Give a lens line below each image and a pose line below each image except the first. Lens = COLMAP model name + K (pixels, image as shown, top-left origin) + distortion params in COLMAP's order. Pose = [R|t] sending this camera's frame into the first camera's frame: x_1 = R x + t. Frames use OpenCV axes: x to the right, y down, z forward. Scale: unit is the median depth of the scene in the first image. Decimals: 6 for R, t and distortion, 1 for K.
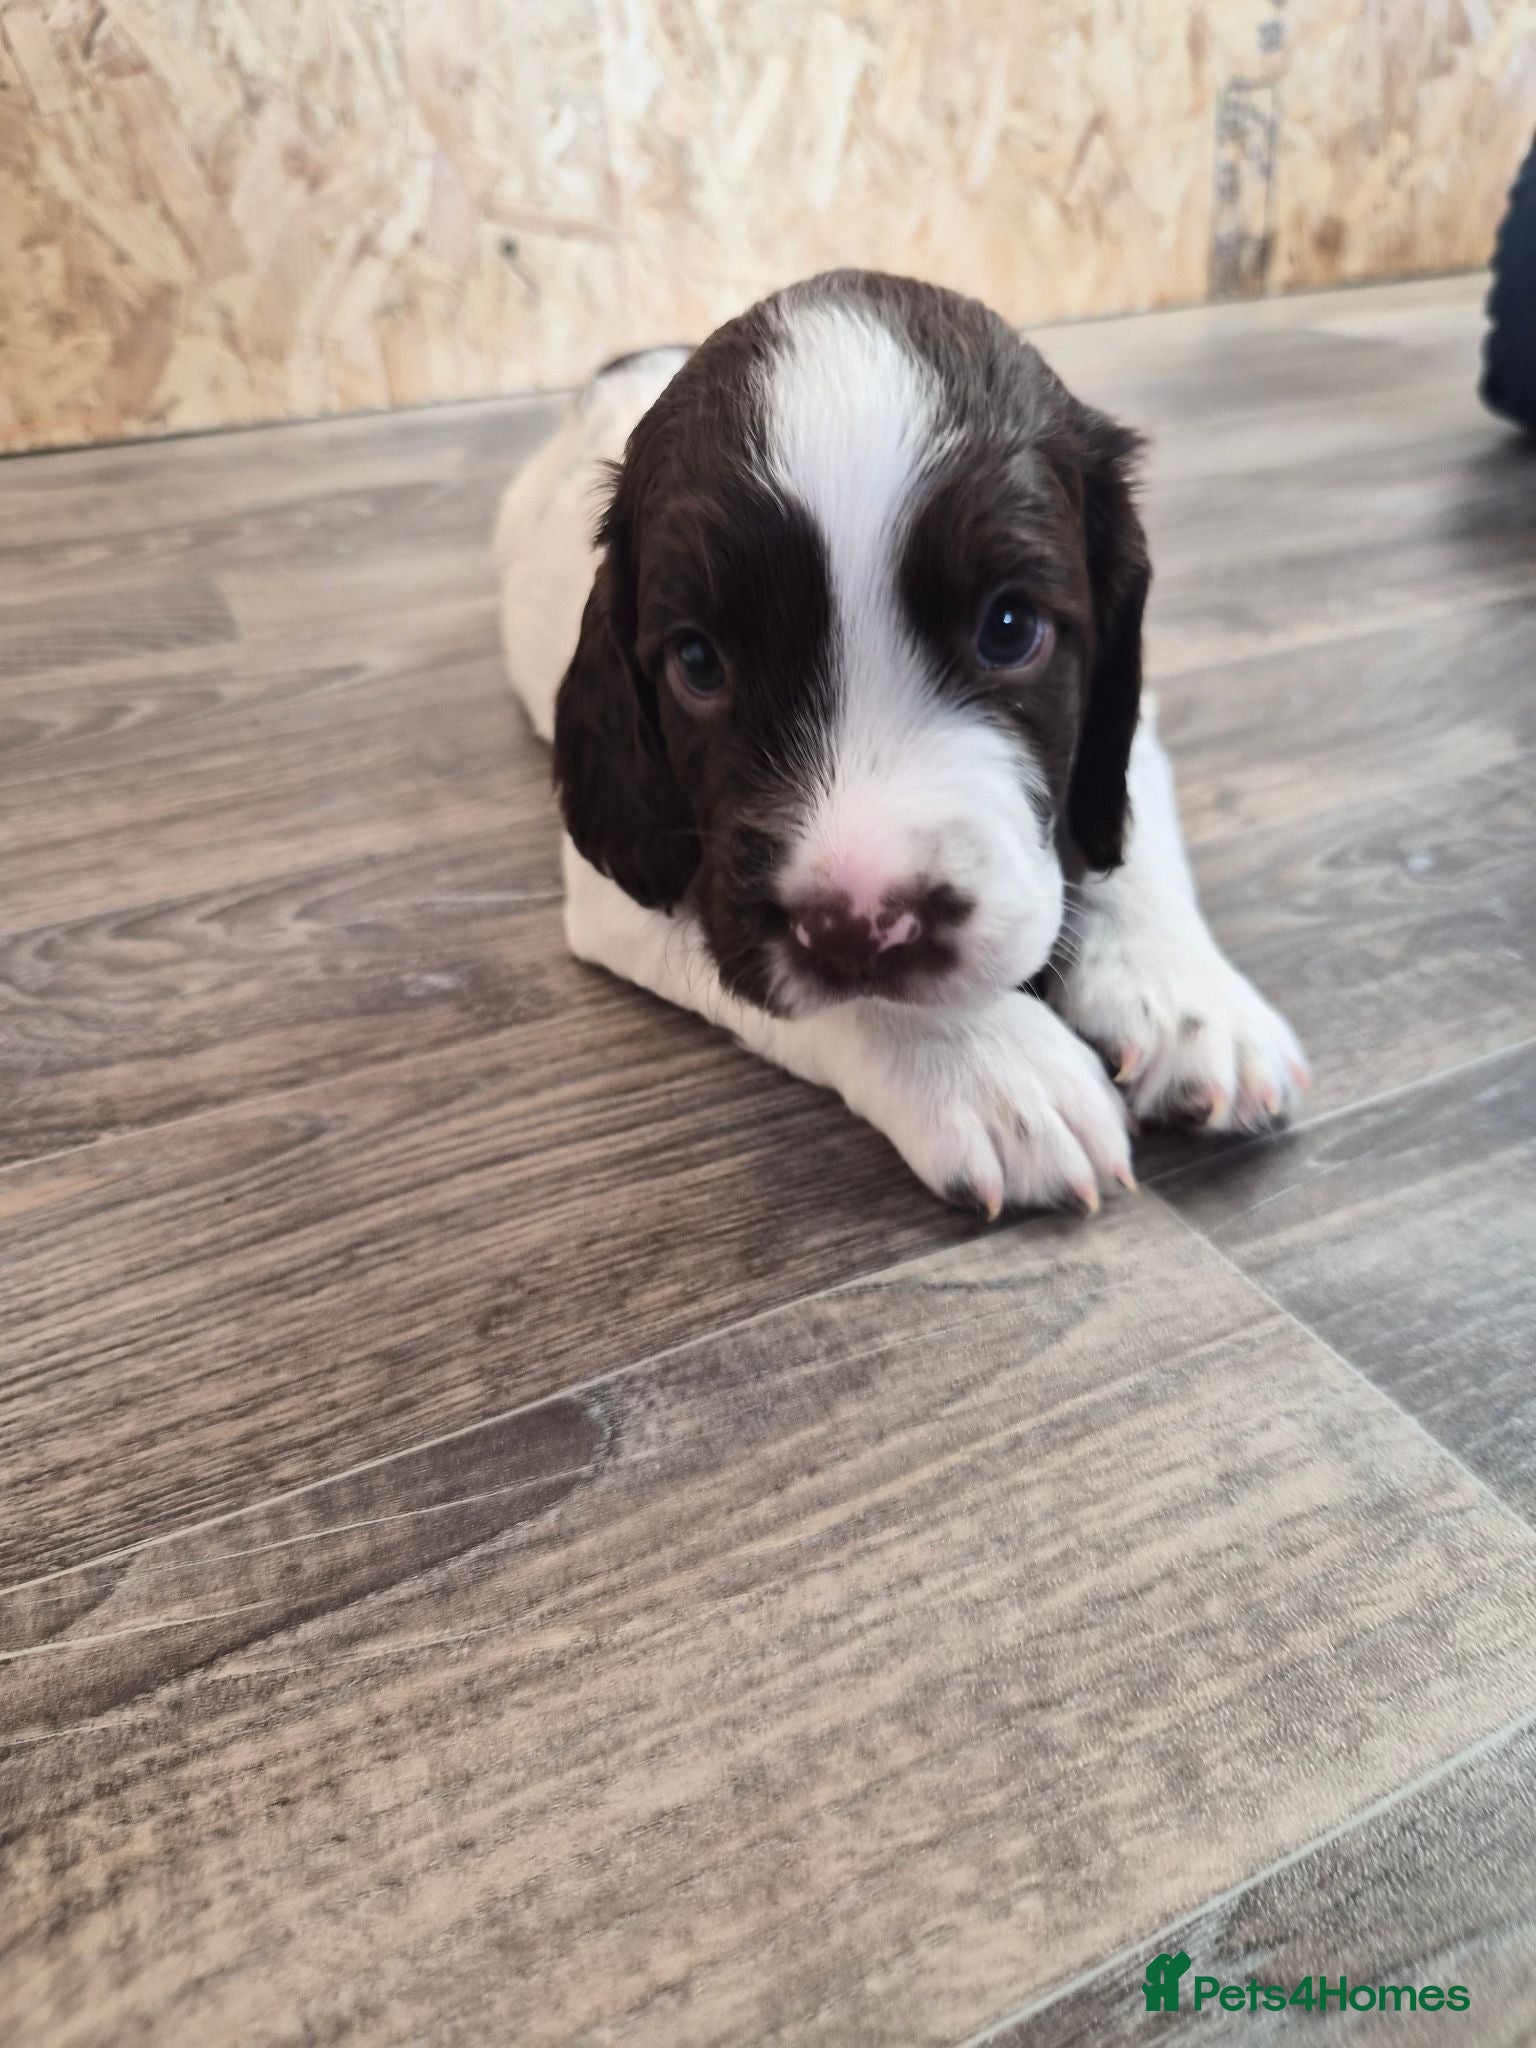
lens RADIAL K [[1401.4, 0, 755.9], [0, 1401.4, 1014.8], [0, 0, 1]] dist [0.007339, -0.027756]
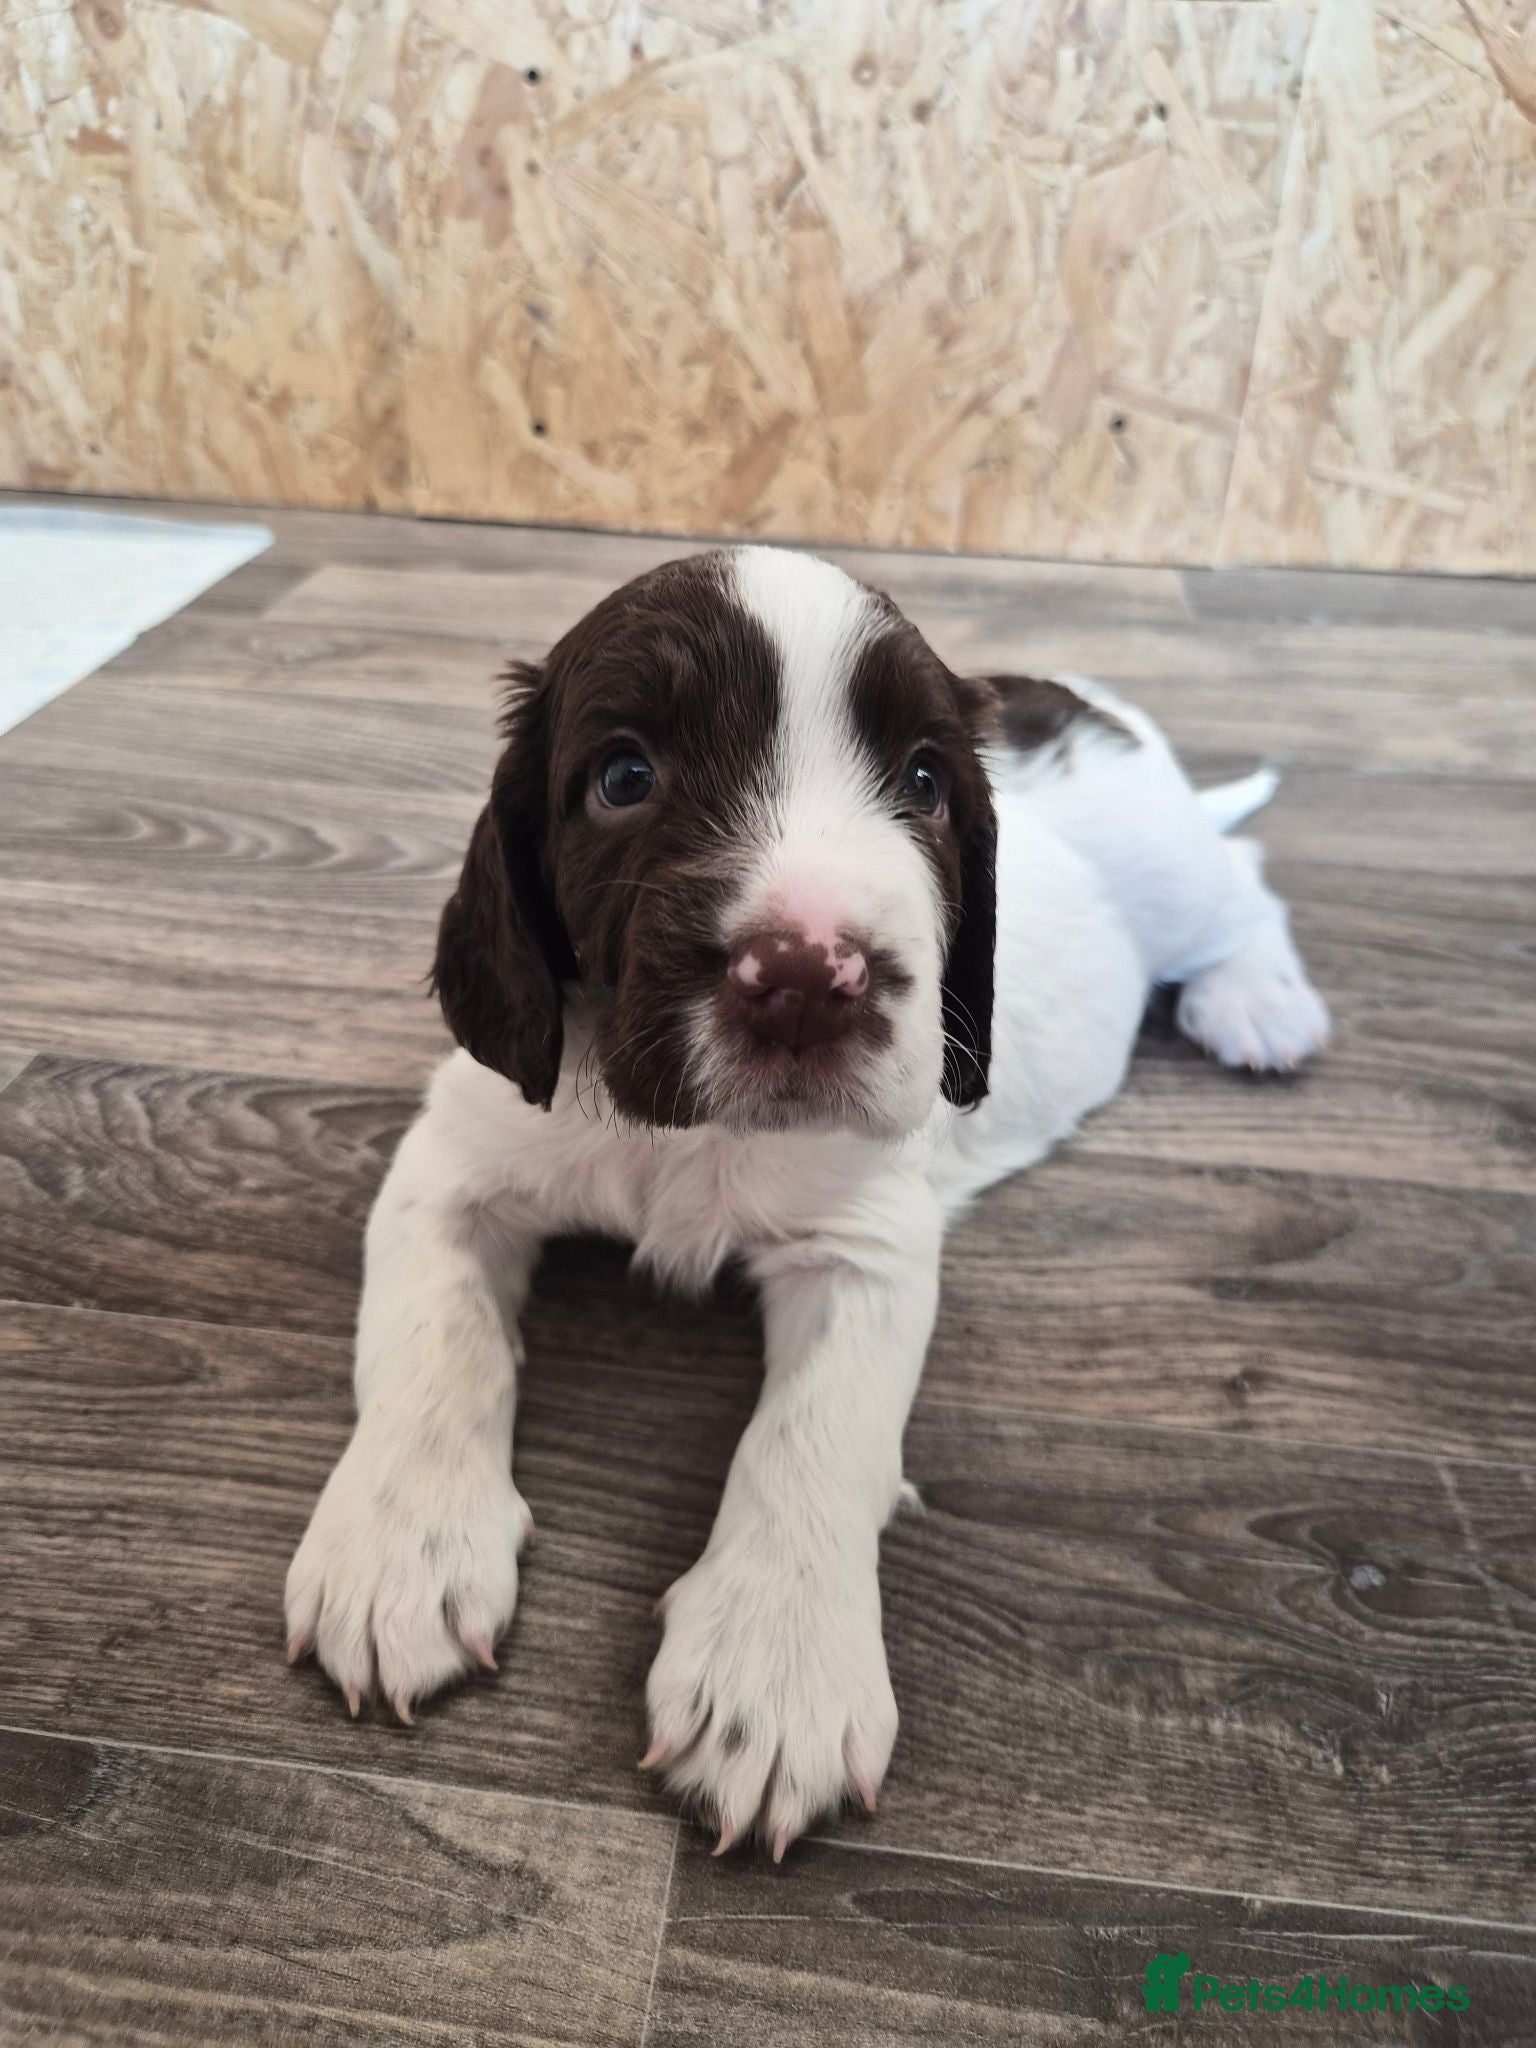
lens RADIAL K [[1401.4, 0, 765.7], [0, 1401.4, 1004.1], [0, 0, 1]] dist [0.007339, -0.027756]
pose [[0.856306, 0.331129, -0.396350, 0.156317], [-0.335971, 0.939994, 0.059455, -0.147877], [0.392253, 0.082250, 0.916173, 0.021391]]
